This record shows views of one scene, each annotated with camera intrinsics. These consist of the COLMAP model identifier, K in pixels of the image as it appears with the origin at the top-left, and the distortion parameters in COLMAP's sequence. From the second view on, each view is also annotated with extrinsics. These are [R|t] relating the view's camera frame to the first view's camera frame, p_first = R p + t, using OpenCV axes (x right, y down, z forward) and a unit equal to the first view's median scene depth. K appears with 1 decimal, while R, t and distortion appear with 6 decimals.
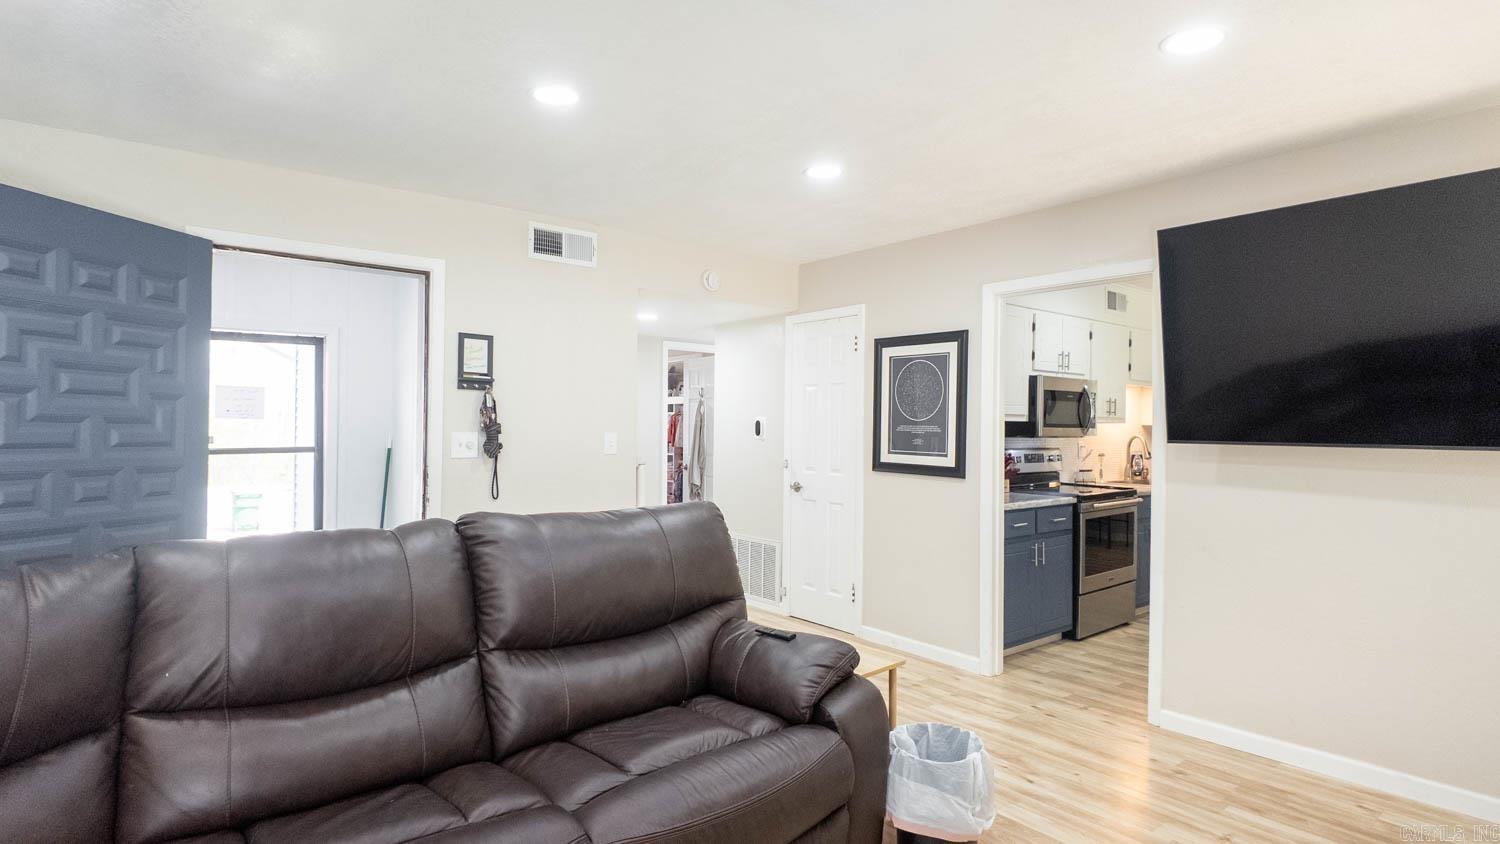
lens RADIAL K [[779.8, 0, 751.2], [0, 779.8, 425.1], [0, 0, 1]] dist [0.021240, -0.020848]
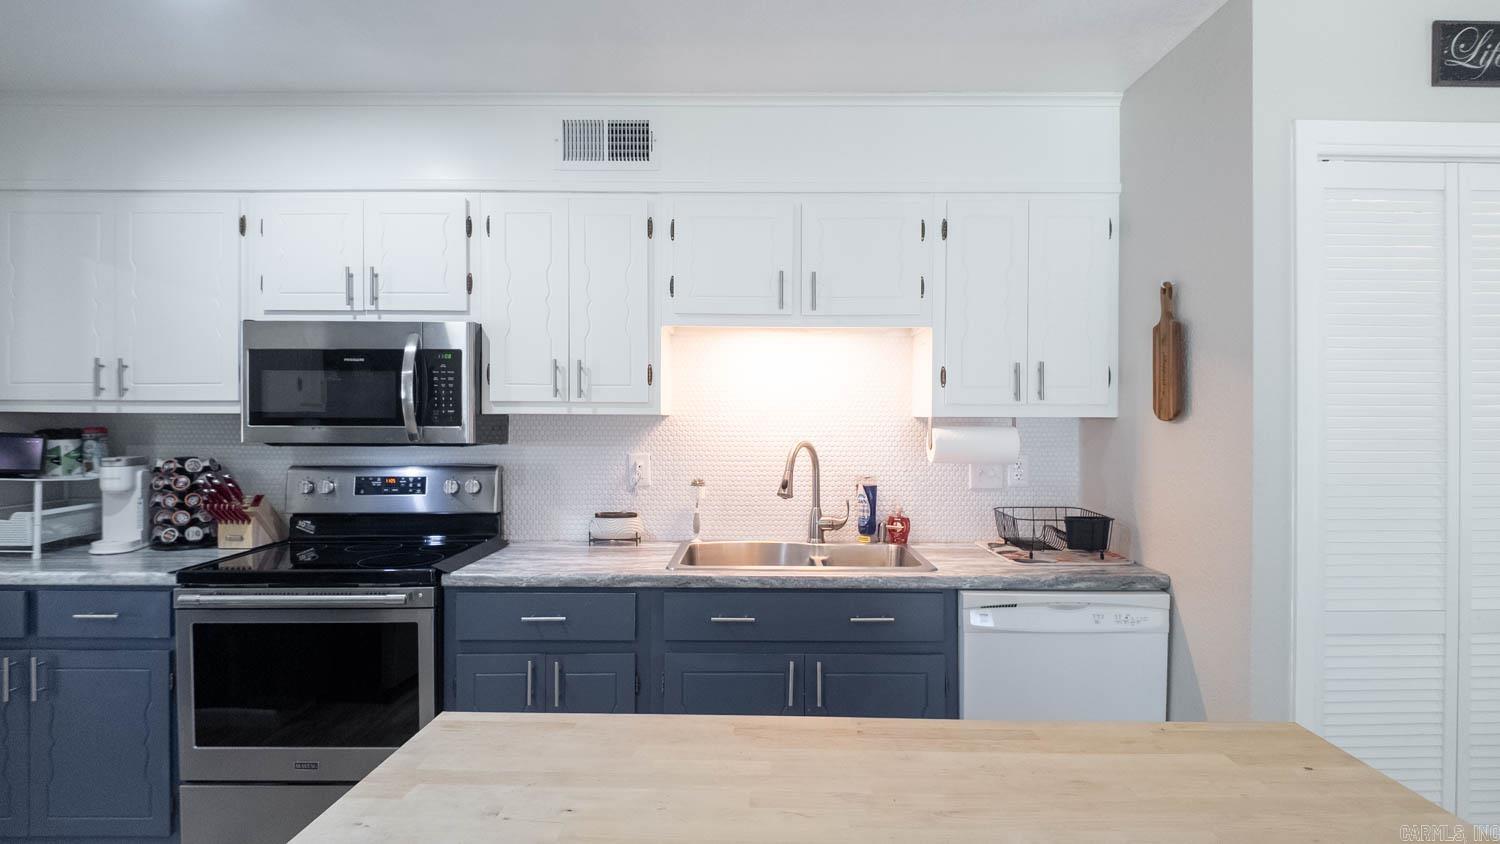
lens RADIAL K [[779.8, 0, 751.2], [0, 779.8, 425.1], [0, 0, 1]] dist [0.021240, -0.020848]
pose [[0.771361, -0.005287, -0.636376, 1.071172], [0.006788, 0.999977, -0.000080, 0.006360], [0.636361, -0.004258, 0.771379, 0.933474]]
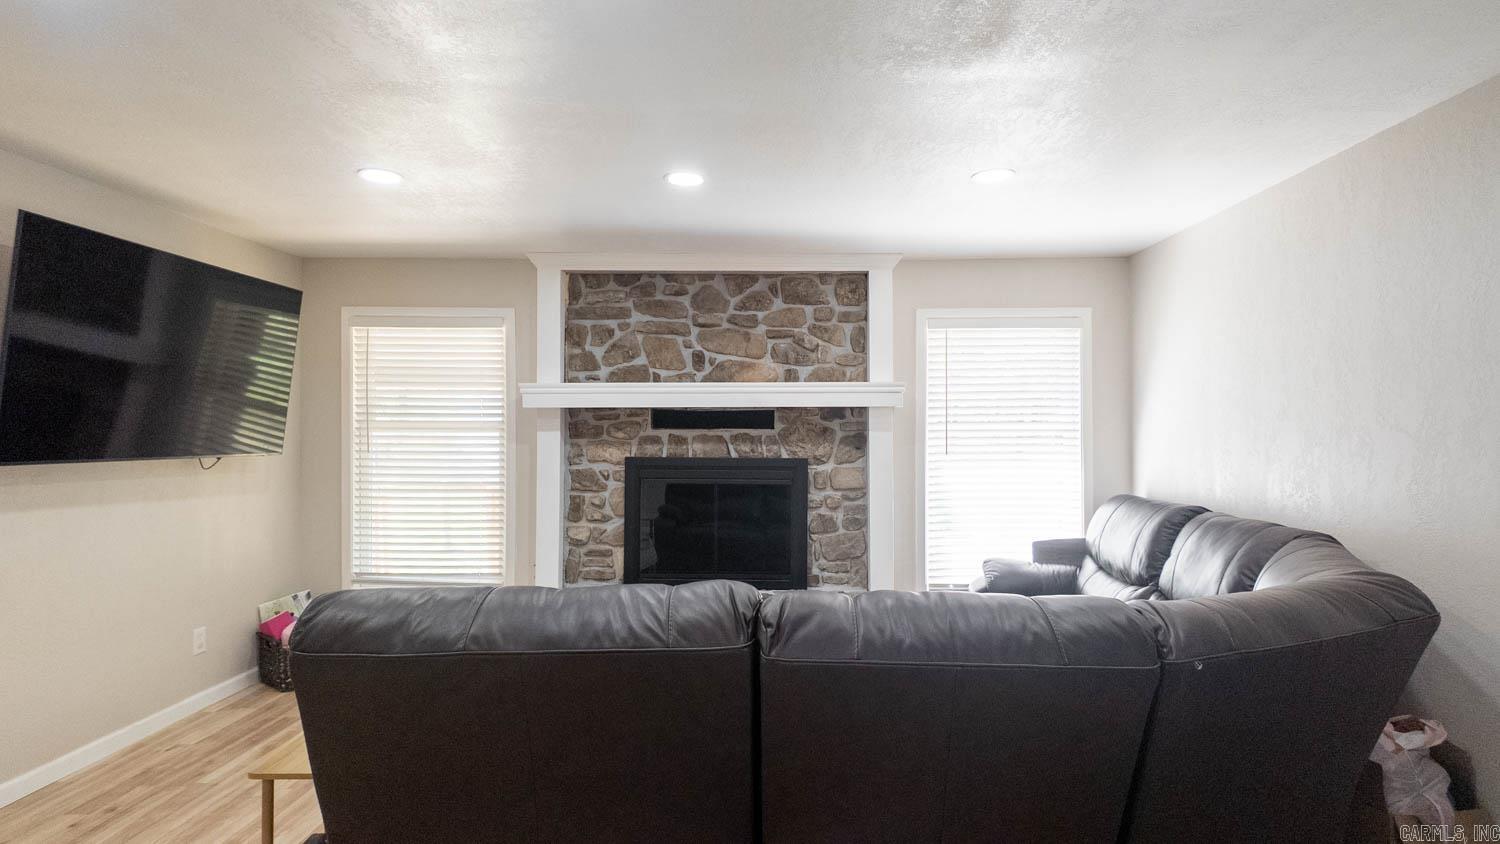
lens RADIAL K [[781.2, 0, 746.6], [0, 781.2, 425.0], [0, 0, 1]] dist [0.019385, -0.007606]
pose [[-0.746263, -0.003146, 0.665644, -0.449103], [-0.006318, 0.999977, -0.002358, -0.018791], [-0.665622, -0.005965, -0.746265, 0.807842]]
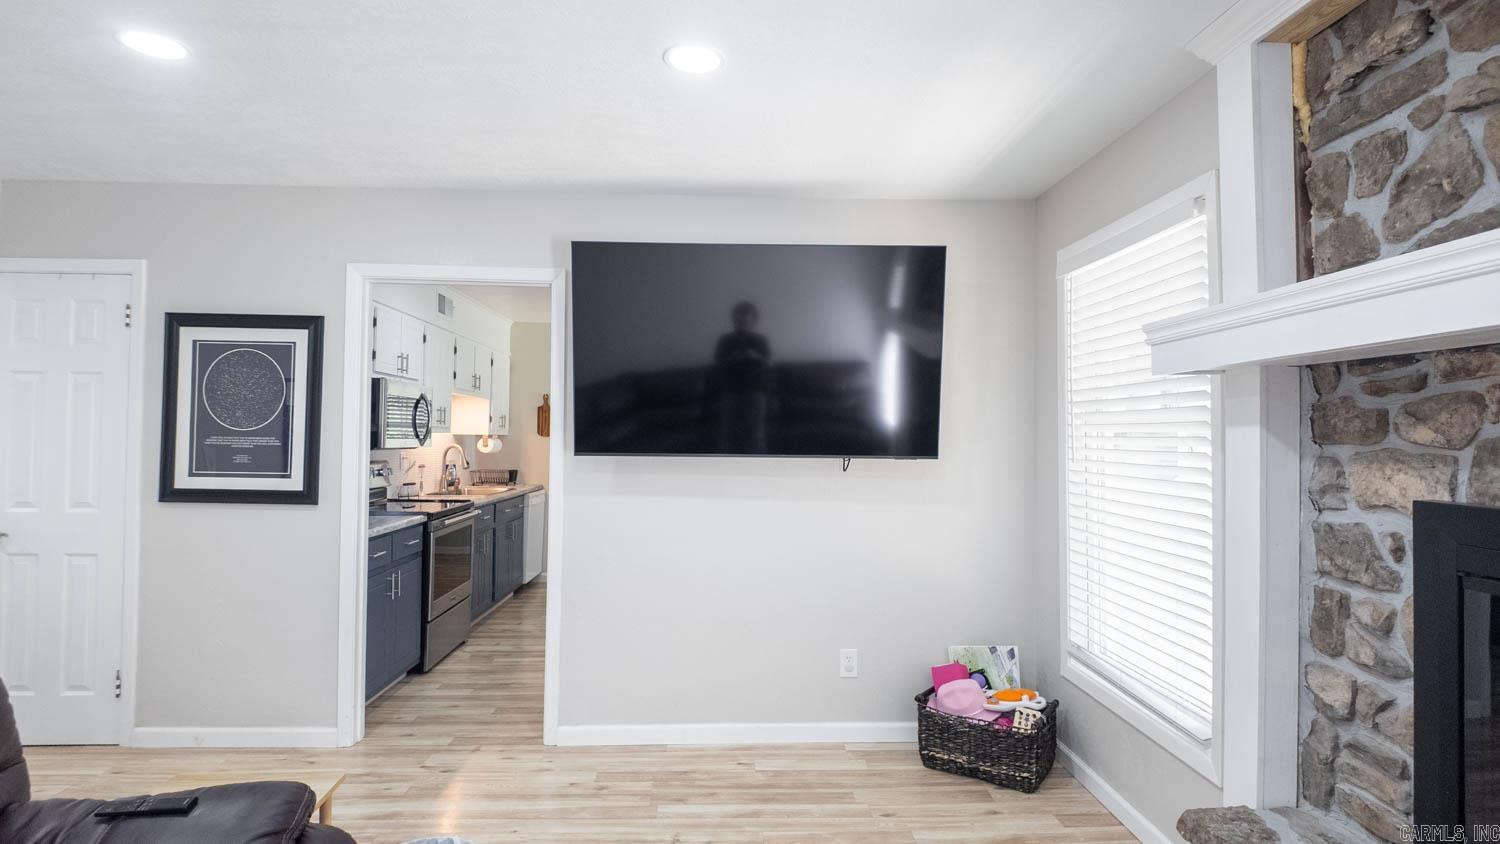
lens RADIAL K [[779.8, 0, 751.2], [0, 779.8, 425.1], [0, 0, 1]] dist [0.021240, -0.020848]
pose [[0.599728, 0.010165, 0.800139, -0.094443], [-0.005020, 0.999947, -0.008940, -0.006607], [-0.800188, 0.001345, 0.599748, 0.169215]]
